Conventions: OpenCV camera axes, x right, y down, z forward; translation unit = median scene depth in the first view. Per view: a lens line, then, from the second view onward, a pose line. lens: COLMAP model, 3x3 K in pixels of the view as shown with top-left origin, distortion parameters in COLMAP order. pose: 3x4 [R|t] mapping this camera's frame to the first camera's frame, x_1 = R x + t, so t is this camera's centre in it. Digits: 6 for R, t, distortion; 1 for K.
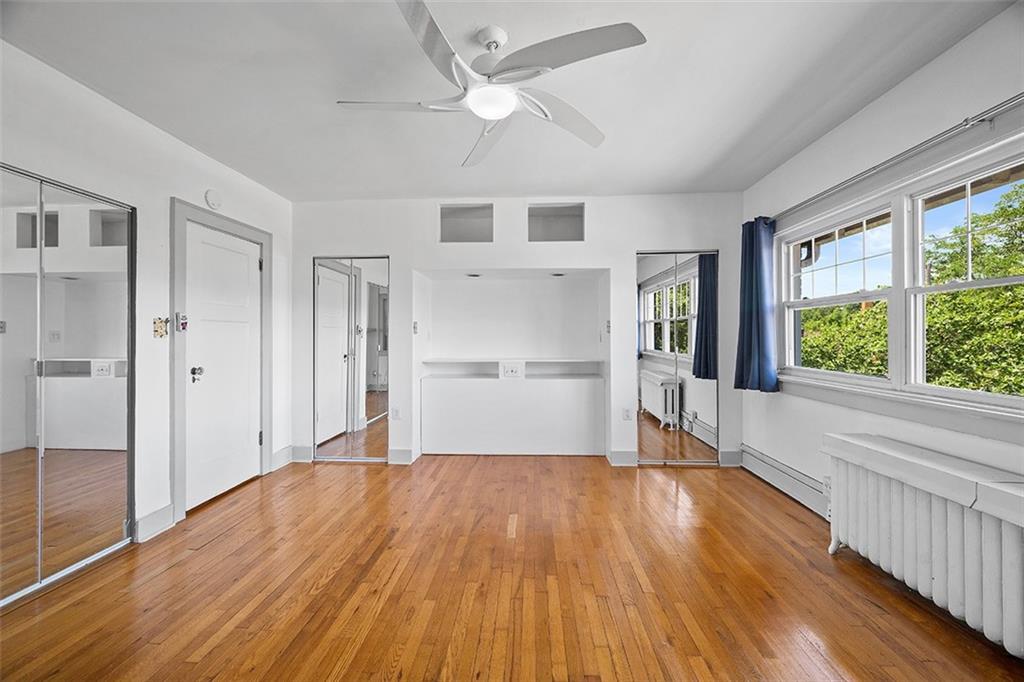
lens RADIAL K [[404.9, 0, 512.9], [0, 404.9, 337.2], [0, 0, 1]] dist [0.000289, -0.000100]
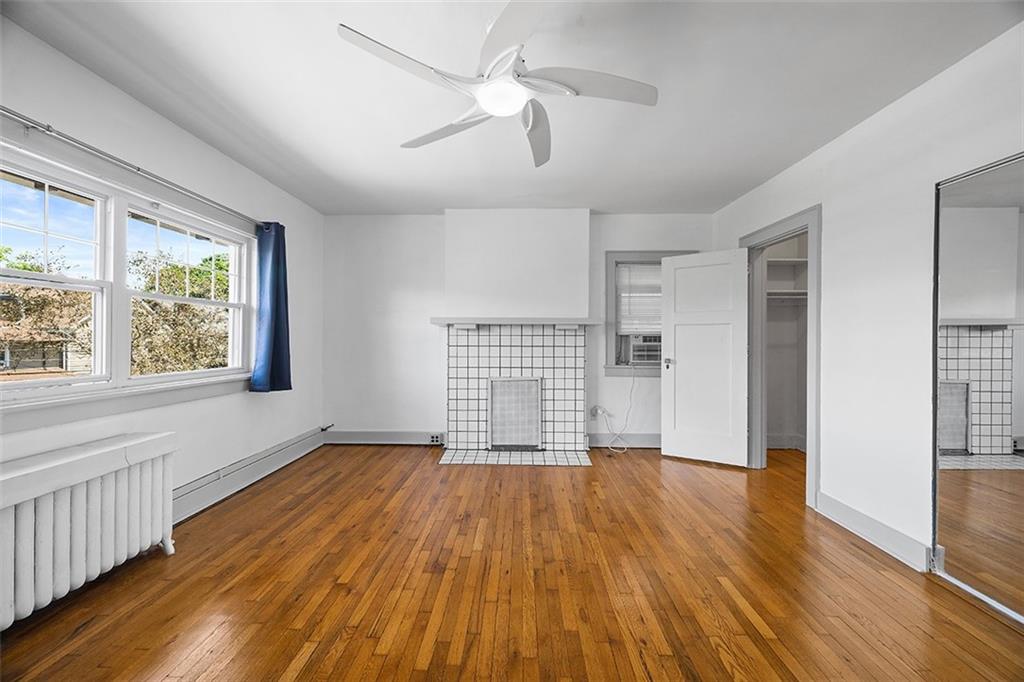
lens RADIAL K [[404.9, 0, 512.1], [0, 404.9, 341.3], [0, 0, 1]] dist [0.000289, -0.000100]
pose [[-0.999609, -0.004223, -0.027644, -0.048169], [-0.004313, 0.999986, 0.003180, 0.011736], [0.027631, 0.003298, -0.999613, 1.961615]]
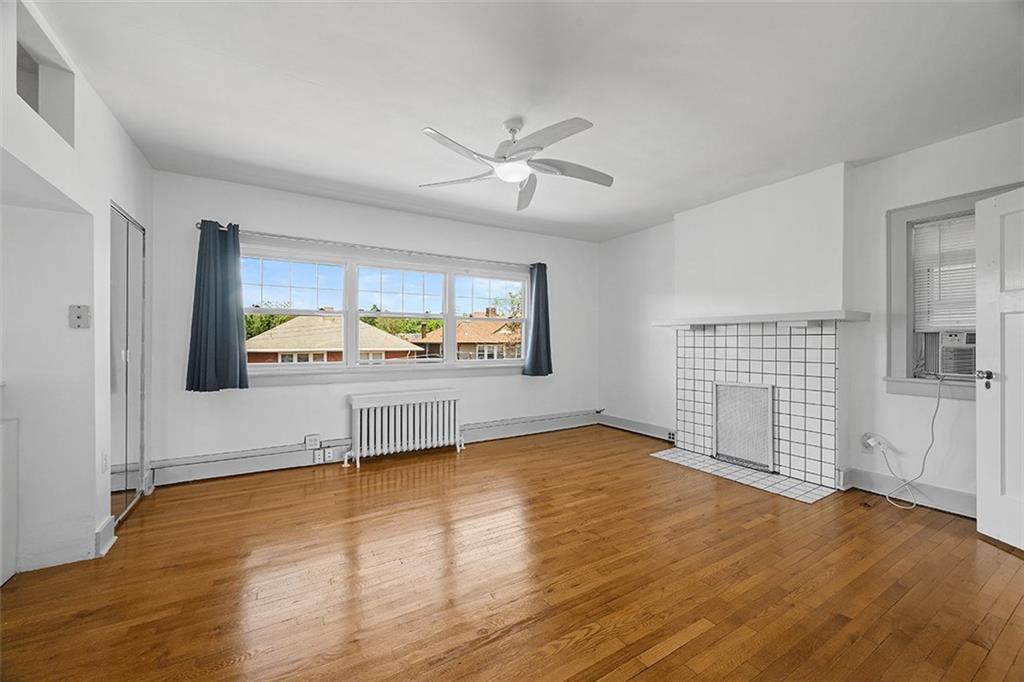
lens RADIAL K [[404.9, 0, 514.4], [0, 404.9, 339.1], [0, 0, 1]] dist [0.000289, -0.000100]
pose [[-0.562437, 0.003708, 0.826832, -1.201984], [-0.000943, 0.999986, -0.005126, 0.014713], [-0.826840, -0.003663, -0.562426, 1.763060]]
